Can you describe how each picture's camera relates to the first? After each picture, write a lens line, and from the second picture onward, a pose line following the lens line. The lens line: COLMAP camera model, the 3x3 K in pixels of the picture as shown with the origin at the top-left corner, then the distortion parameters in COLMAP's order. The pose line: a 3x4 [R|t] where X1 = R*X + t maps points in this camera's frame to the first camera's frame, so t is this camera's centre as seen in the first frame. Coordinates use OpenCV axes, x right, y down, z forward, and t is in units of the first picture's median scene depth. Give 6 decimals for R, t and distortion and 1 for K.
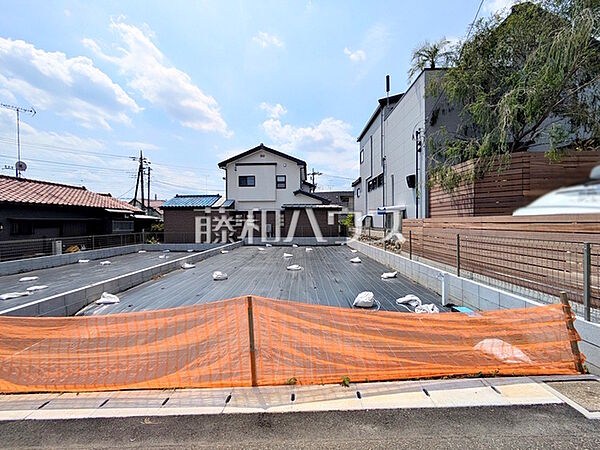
lens RADIAL K [[237.8, 0, 300.0], [0, 237.8, 225.0], [0, 0, 1]] dist [-0.000053, 0.000168]
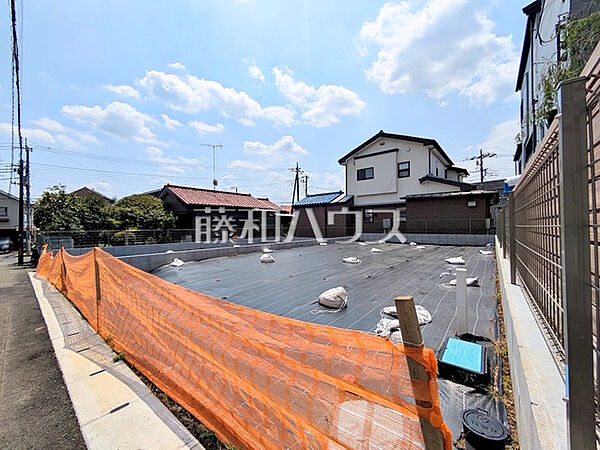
lens RADIAL K [[237.8, 0, 300.0], [0, 237.8, 225.0], [0, 0, 1]] dist [-0.000053, 0.000168]
pose [[0.787250, -0.002347, -0.616630, 0.177307], [-0.003151, 0.999964, -0.007828, 0.030605], [0.616626, 0.008106, 0.787214, 0.108965]]
